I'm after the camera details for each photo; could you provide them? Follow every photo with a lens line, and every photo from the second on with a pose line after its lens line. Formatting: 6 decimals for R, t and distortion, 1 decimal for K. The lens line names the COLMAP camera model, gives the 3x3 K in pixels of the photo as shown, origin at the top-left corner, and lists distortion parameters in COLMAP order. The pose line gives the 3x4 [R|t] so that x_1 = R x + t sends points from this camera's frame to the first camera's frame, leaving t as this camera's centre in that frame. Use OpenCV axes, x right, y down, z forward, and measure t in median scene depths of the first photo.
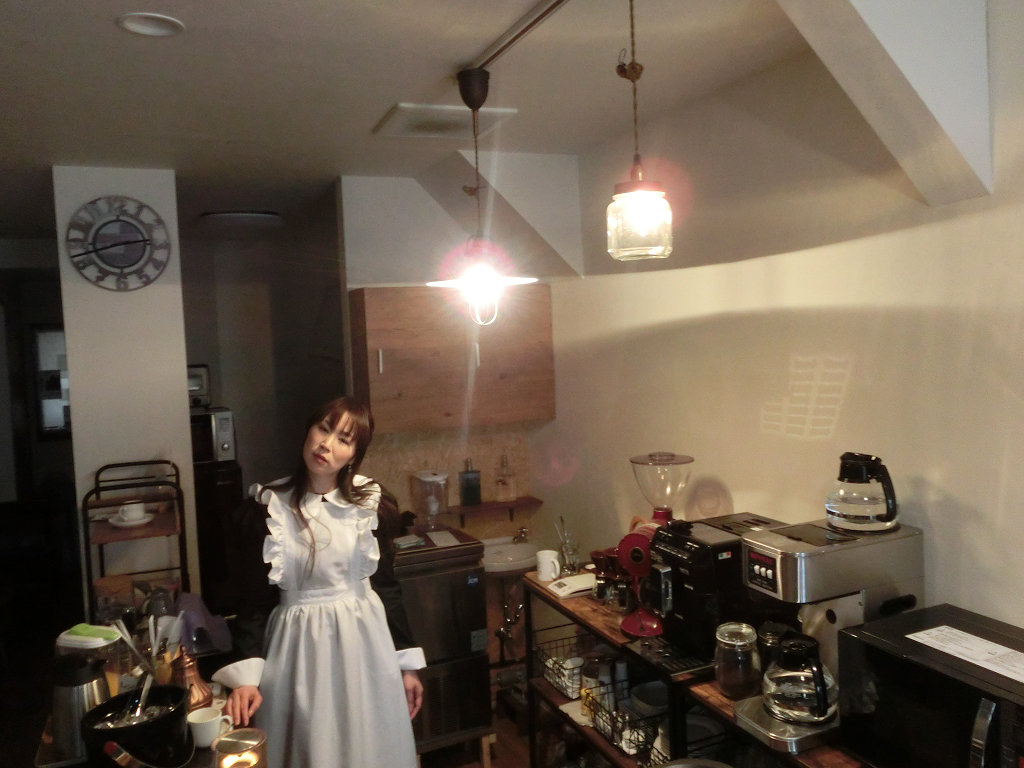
lens RADIAL K [[829.3, 0, 510.9], [0, 829.3, 382.2], [0, 0, 1]] dist [-0.029107, 0.034269]
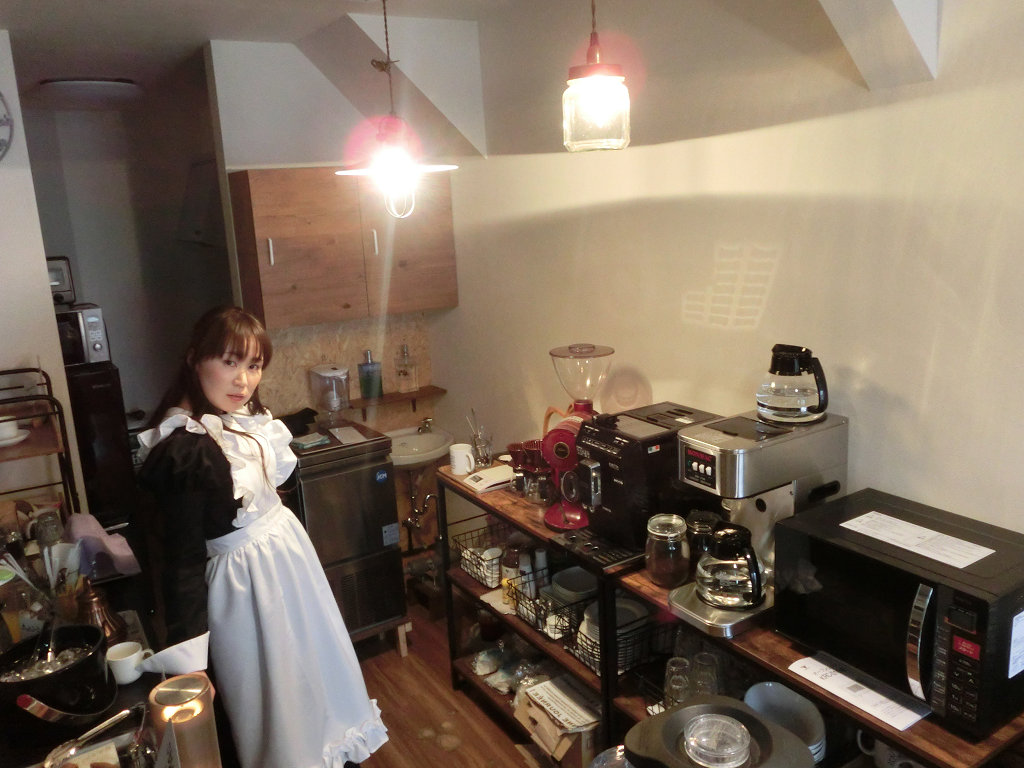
lens RADIAL K [[829.3, 0, 507.8], [0, 829.3, 378.7], [0, 0, 1]] dist [-0.029107, 0.034269]
pose [[0.988401, -0.043046, 0.145640, -0.052441], [0.020930, 0.988448, 0.150106, -0.025848], [-0.150419, -0.145317, 0.977884, 0.054508]]
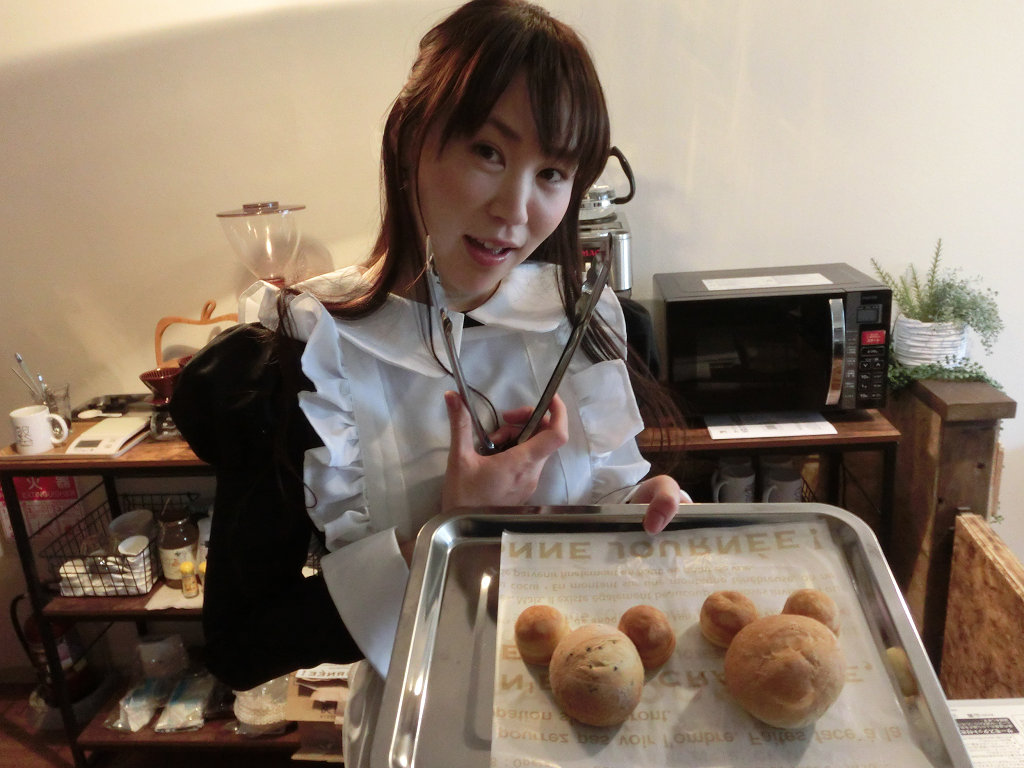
lens RADIAL K [[829.3, 0, 509.3], [0, 829.3, 385.0], [0, 0, 1]] dist [-0.029107, 0.034269]
pose [[0.460930, -0.253487, 0.850464, -0.404909], [0.104033, 0.967164, 0.231887, 0.104508], [-0.881318, -0.018407, 0.472165, 0.499099]]
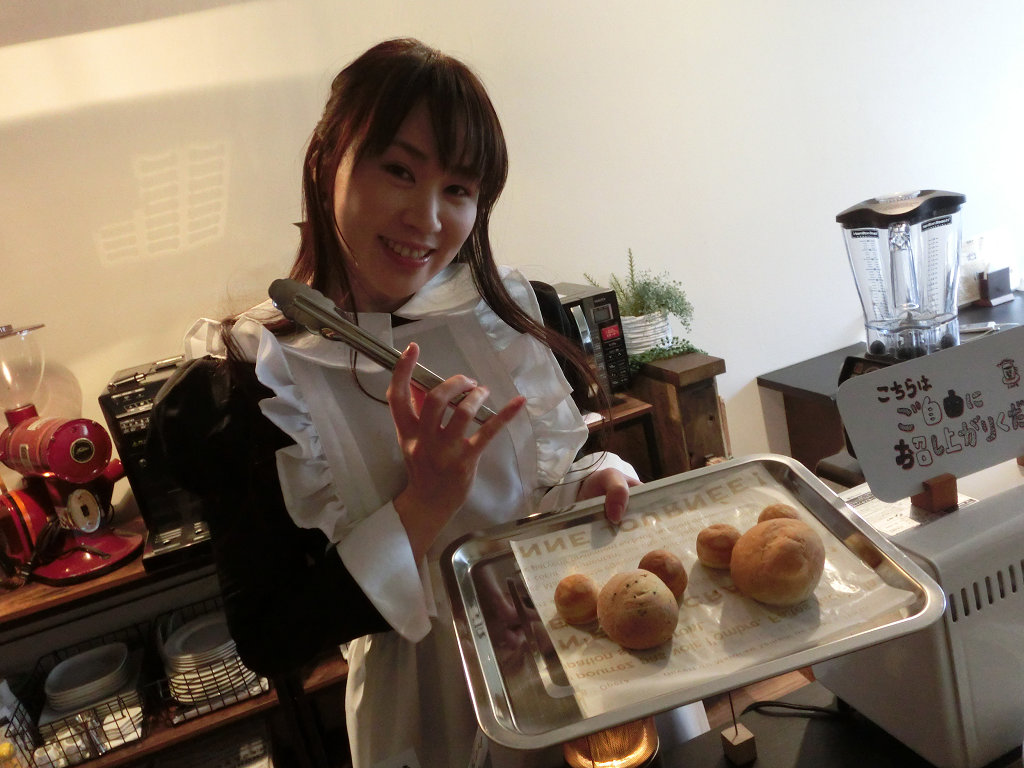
lens RADIAL K [[829.3, 0, 513.5], [0, 829.3, 380.9], [0, 0, 1]] dist [-0.029107, 0.034269]
pose [[0.057409, -0.212097, 0.975561, -0.489780], [0.264810, 0.945405, 0.189958, 0.121596], [-0.962590, 0.247433, 0.110440, 0.573149]]
